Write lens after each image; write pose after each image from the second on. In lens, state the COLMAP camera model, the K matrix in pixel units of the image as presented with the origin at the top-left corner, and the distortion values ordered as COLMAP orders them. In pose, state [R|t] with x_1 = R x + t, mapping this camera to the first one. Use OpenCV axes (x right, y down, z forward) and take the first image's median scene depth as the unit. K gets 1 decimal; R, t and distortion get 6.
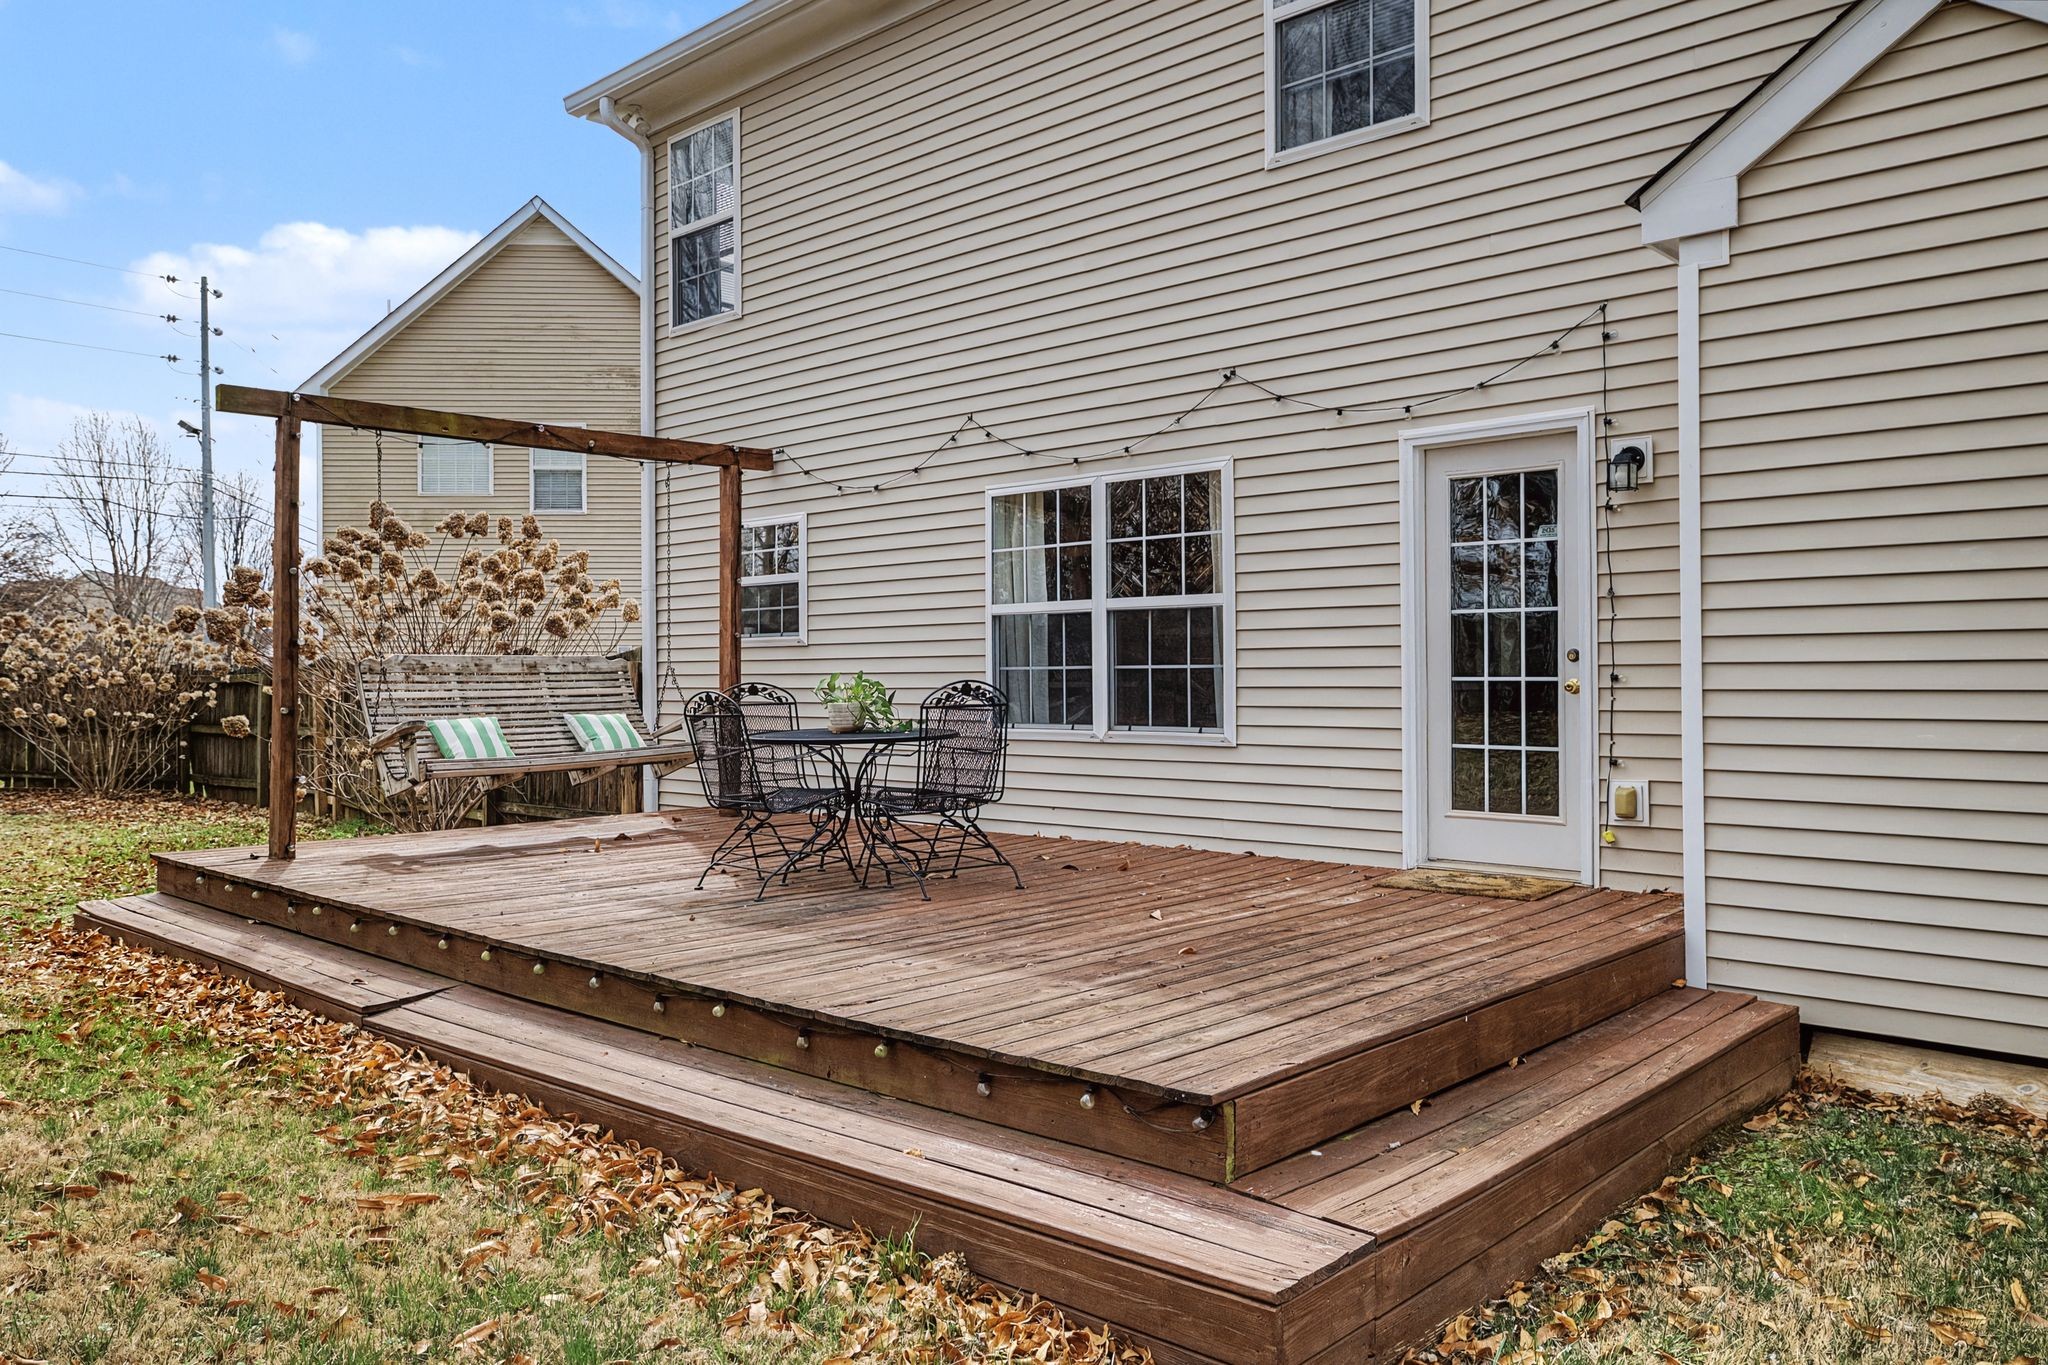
lens RADIAL K [[1510.1, 0, 1029.5], [0, 1510.1, 663.9], [0, 0, 1]] dist [0.005552, 0.004716]
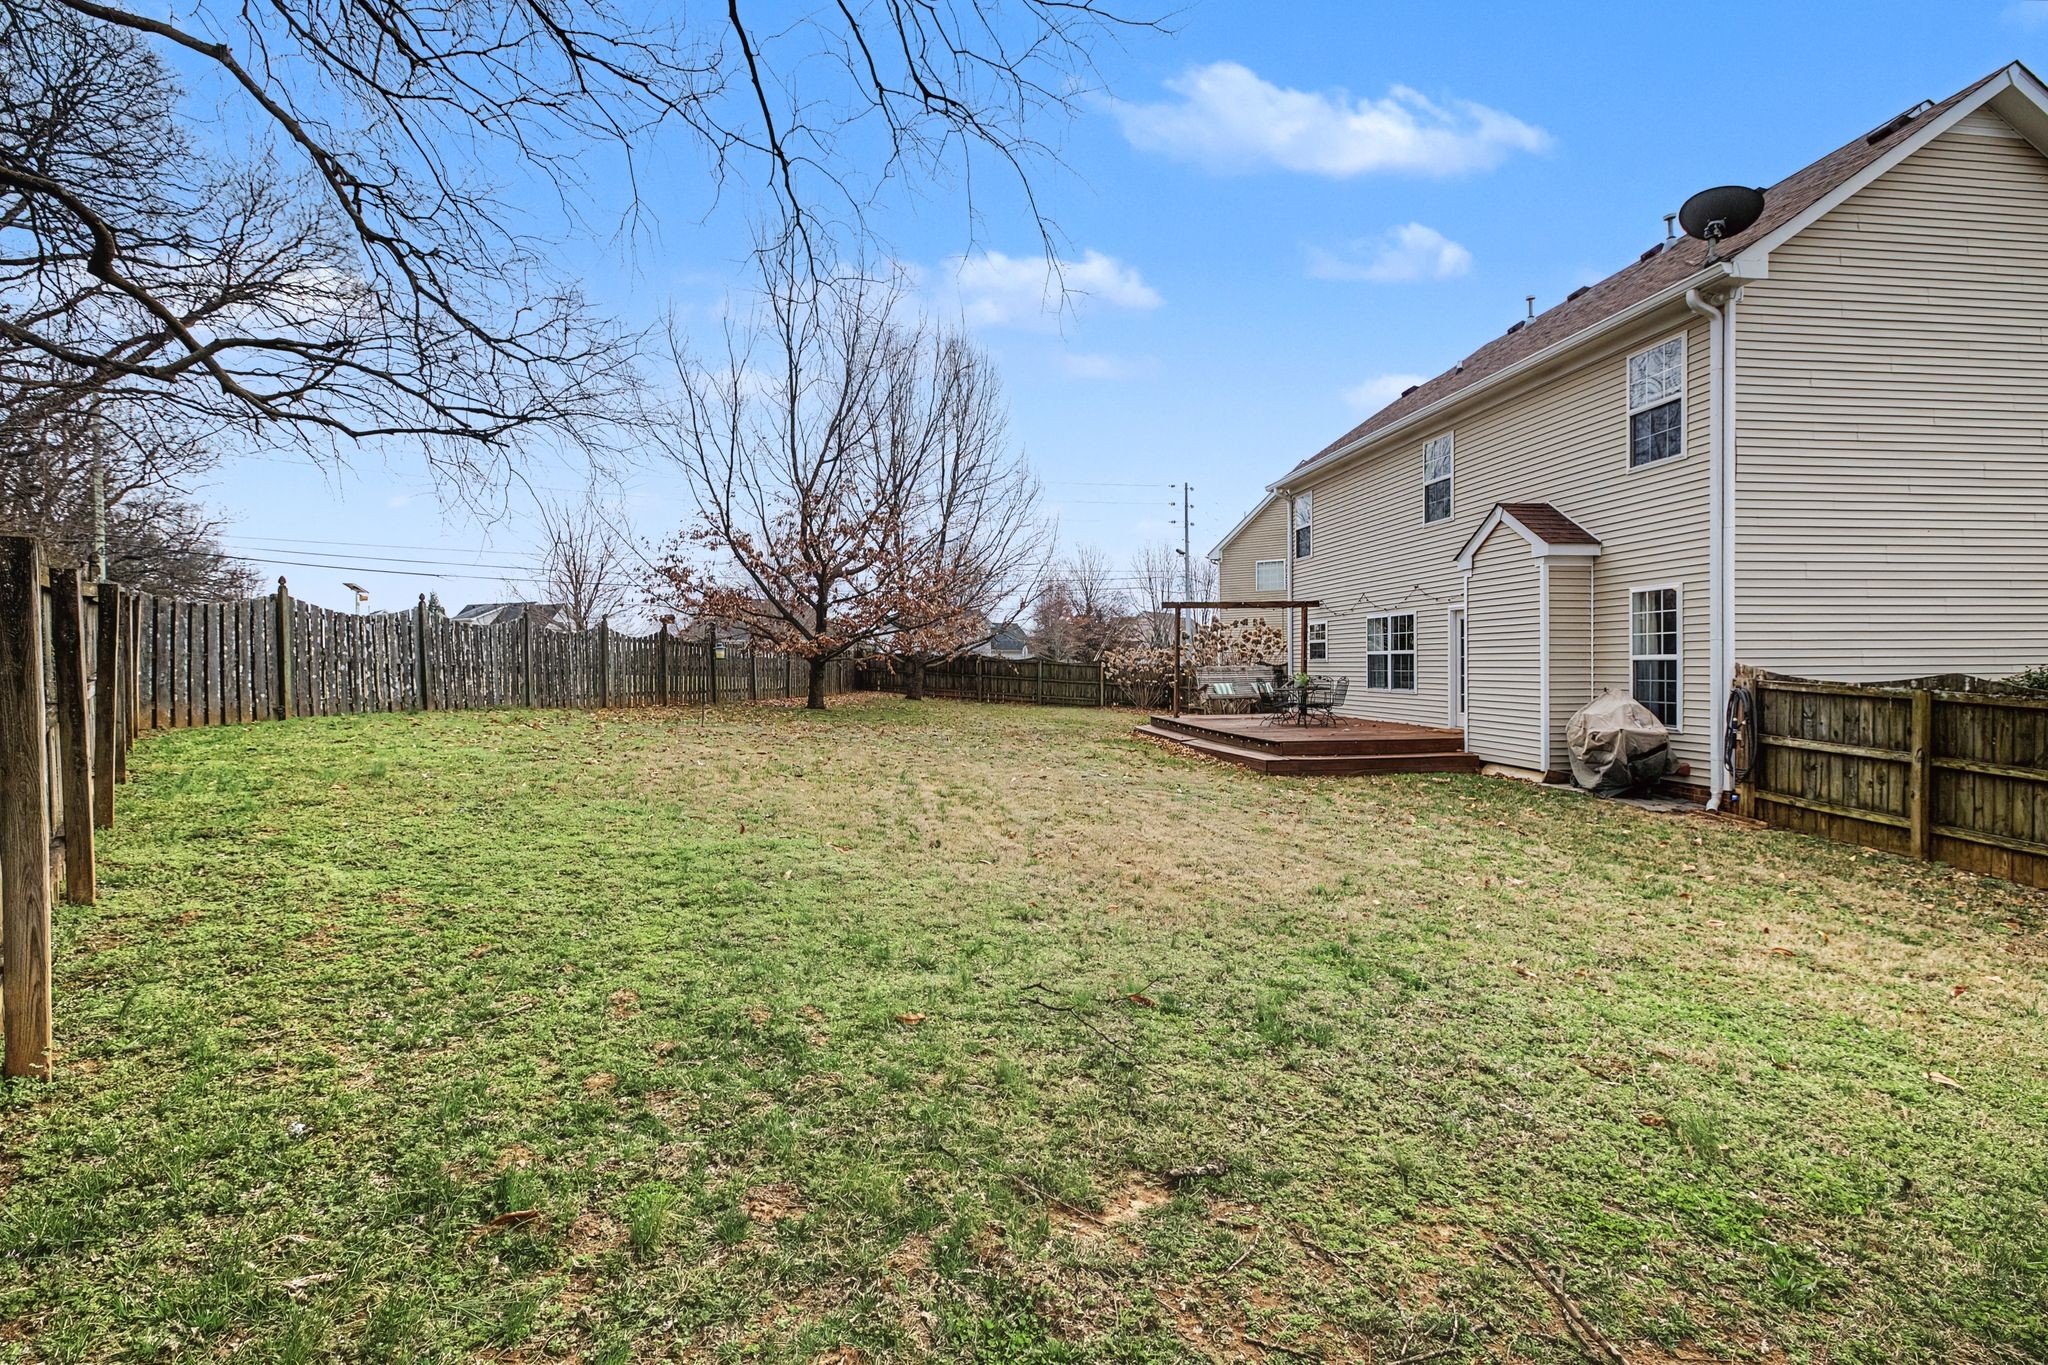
lens RADIAL K [[973.3, 0, 1020.5], [0, 973.3, 672.7], [0, 0, 1]] dist [0.006663, 0.000679]
pose [[0.775045, 0.006201, -0.631876, 0.806649], [0.007525, 0.999790, 0.019042, -0.042233], [0.631862, -0.019513, 0.774835, -1.246559]]
